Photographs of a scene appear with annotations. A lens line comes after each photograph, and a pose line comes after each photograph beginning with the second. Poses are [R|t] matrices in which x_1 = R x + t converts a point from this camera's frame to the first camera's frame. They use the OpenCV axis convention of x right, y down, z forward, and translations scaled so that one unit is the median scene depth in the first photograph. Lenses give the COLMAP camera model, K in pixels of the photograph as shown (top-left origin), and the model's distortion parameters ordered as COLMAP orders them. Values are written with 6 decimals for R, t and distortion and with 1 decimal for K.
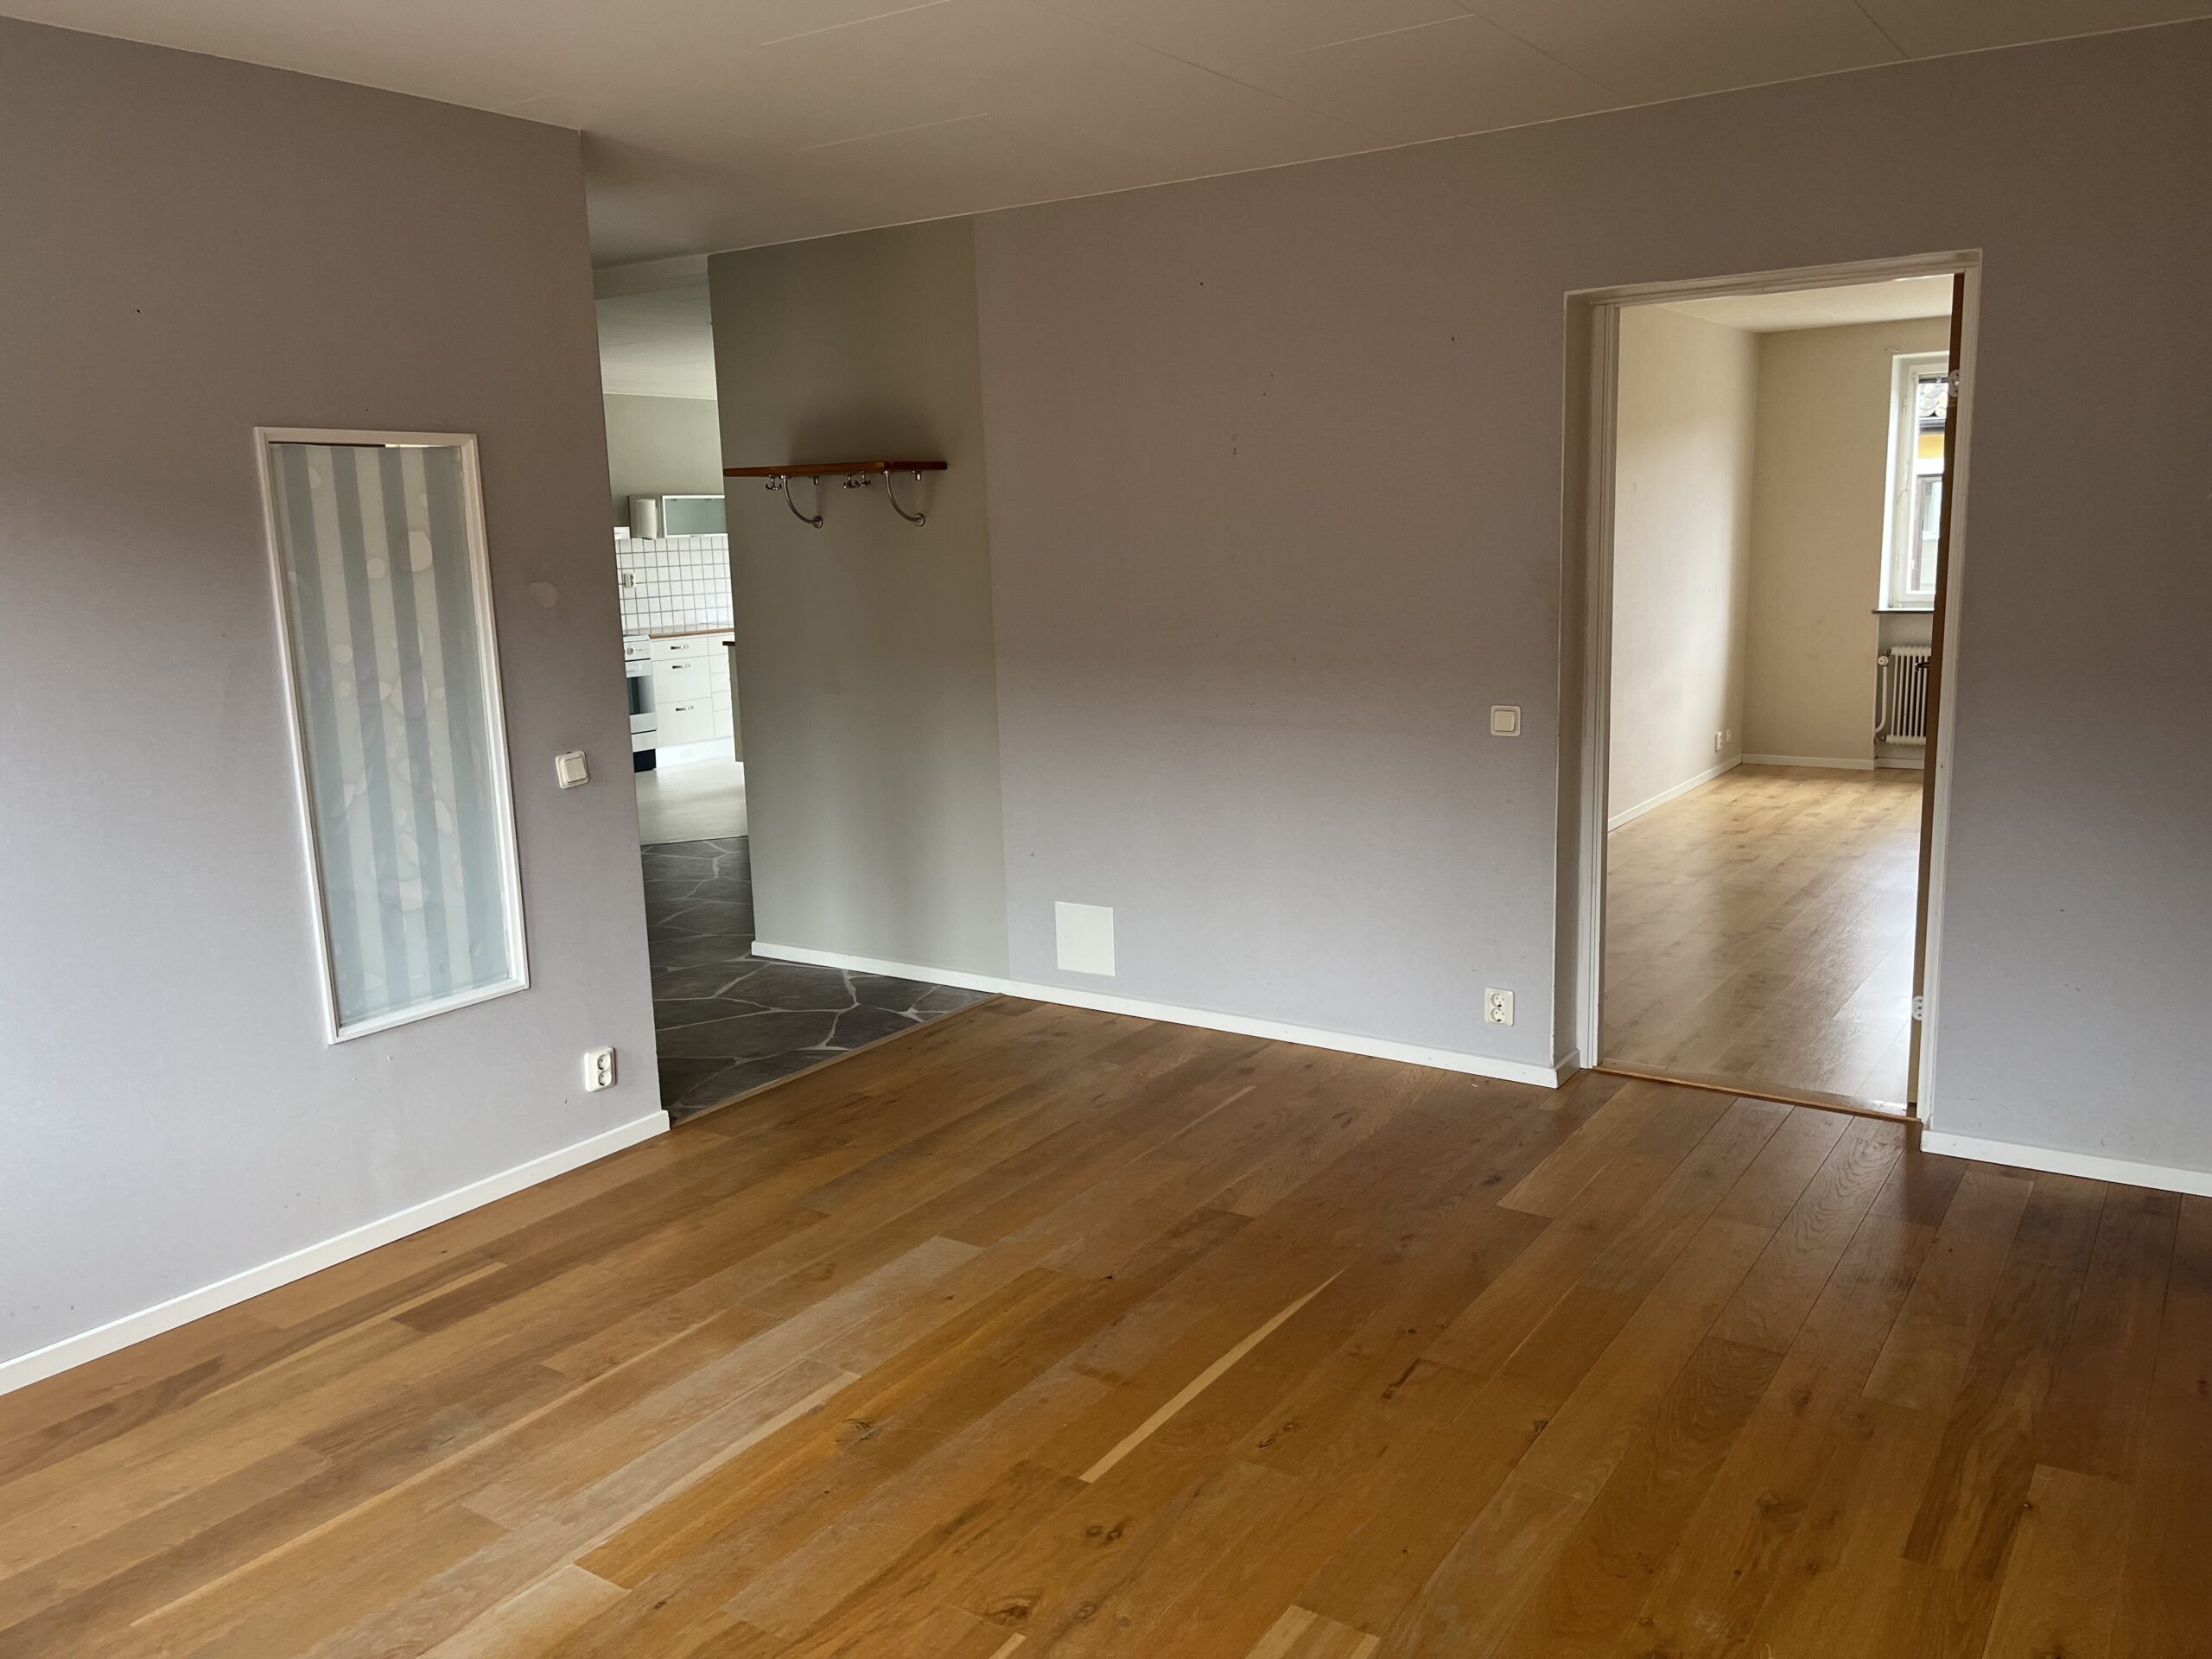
lens RADIAL K [[1690.7, 0, 1108.2], [0, 1690.7, 824.3], [0, 0, 1]] dist [0.052286, -0.024876]
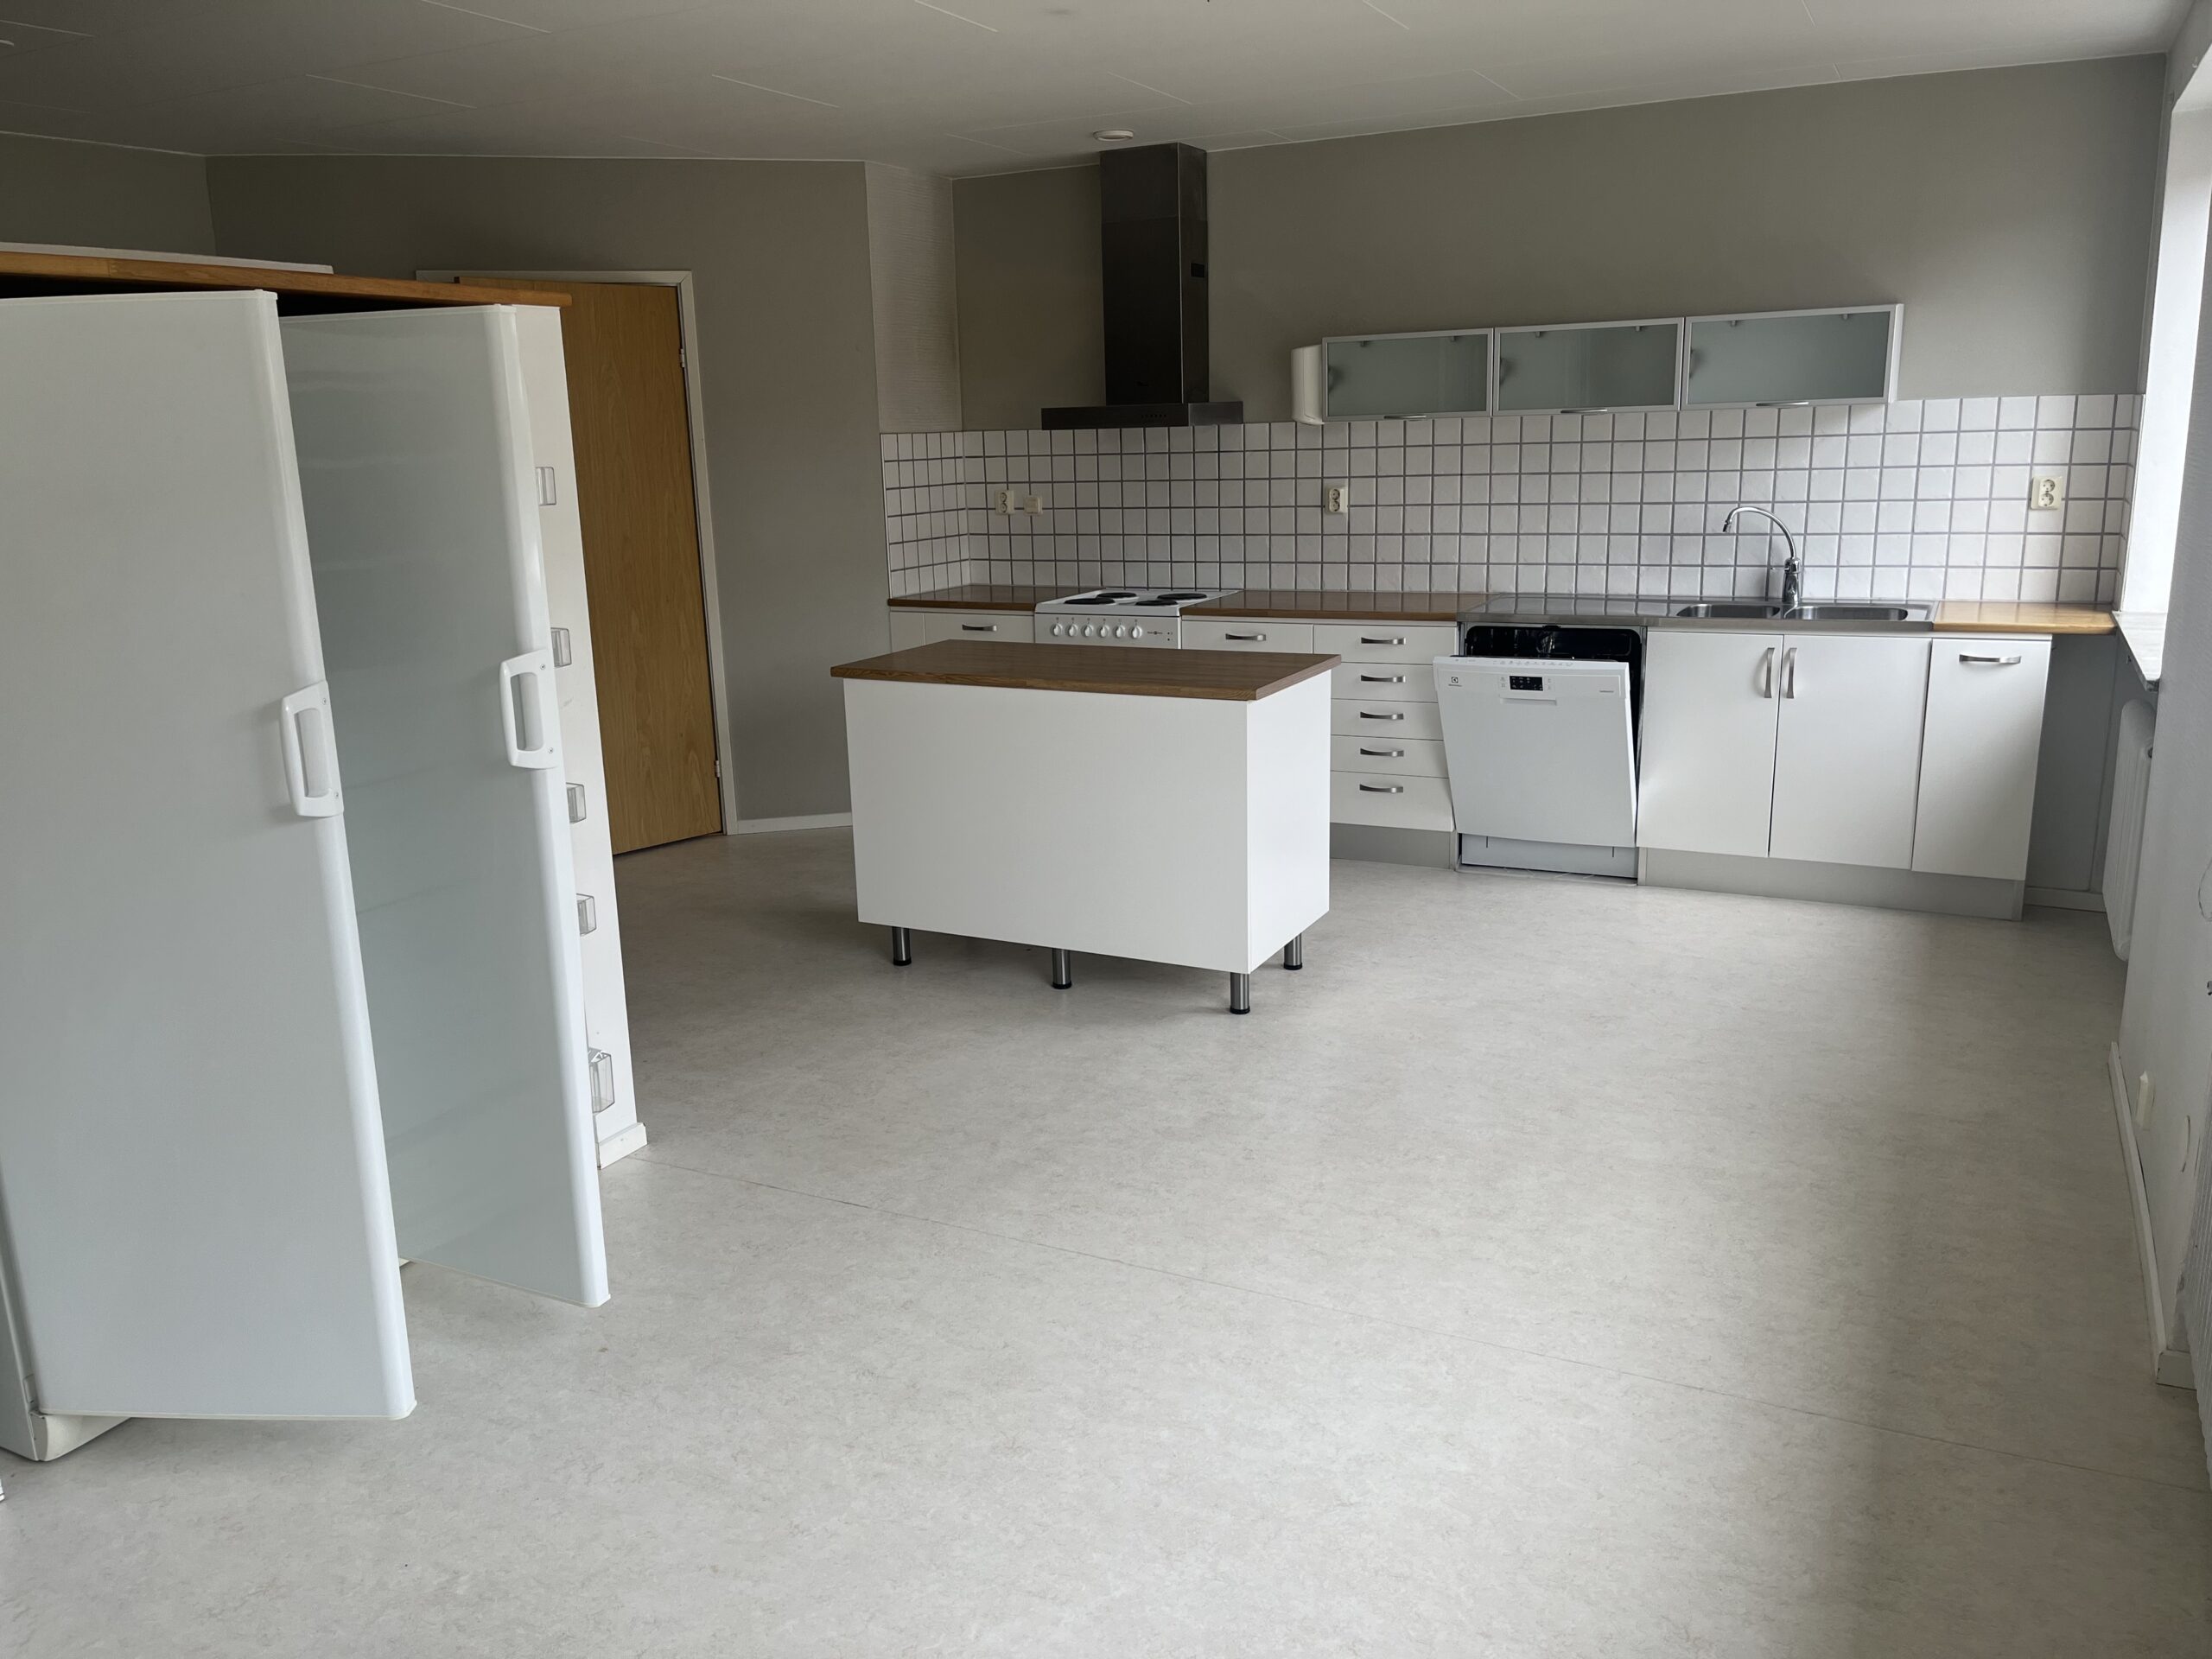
lens RADIAL K [[1690.7, 0, 1097.1], [0, 1690.7, 830.8], [0, 0, 1]] dist [0.052286, -0.024876]
pose [[0.136912, 0.256154, -0.956891, 0.251393], [-0.150269, 0.960179, 0.235534, -0.160534], [0.979119, 0.111543, 0.169952, 0.859054]]
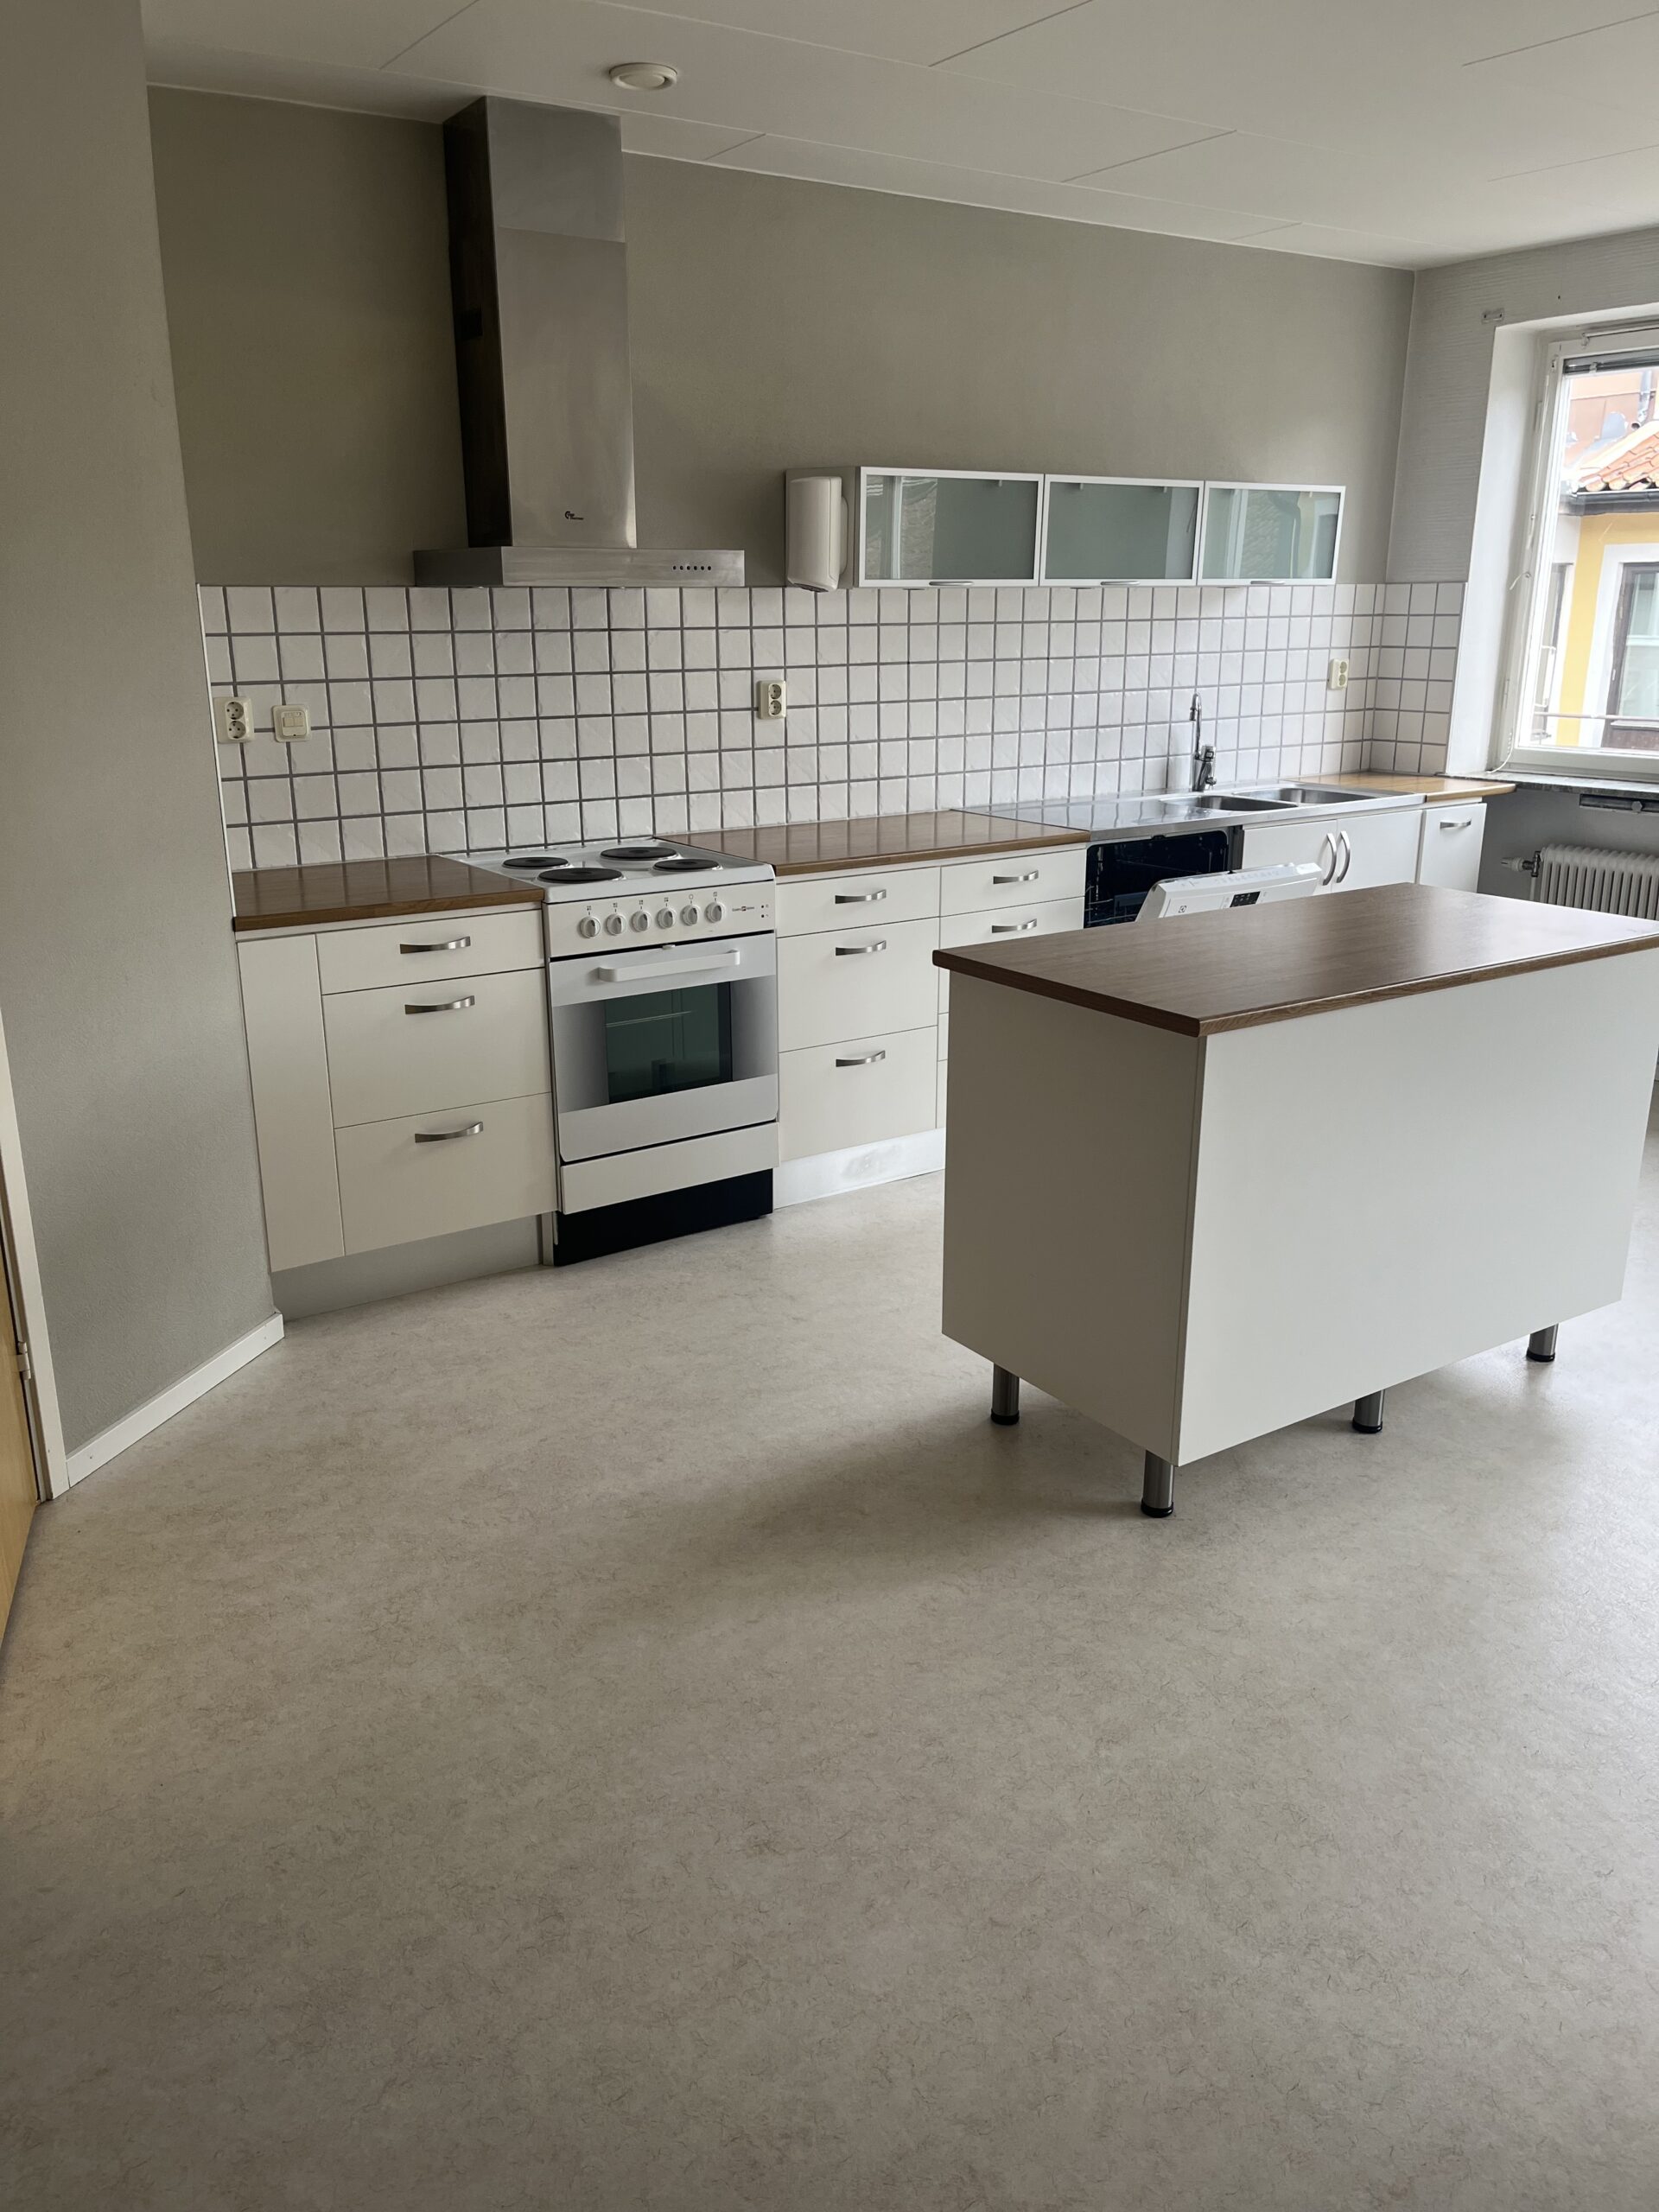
lens RADIAL K [[1690.7, 0, 828.3], [0, 1690.7, 1097.4], [0, 0, 1]] dist [0.052286, -0.024876]
pose [[0.931310, 0.123051, -0.342812, -0.127205], [-0.083665, 0.988309, 0.127458, -0.105723], [0.354488, -0.090021, 0.930717, 0.644939]]
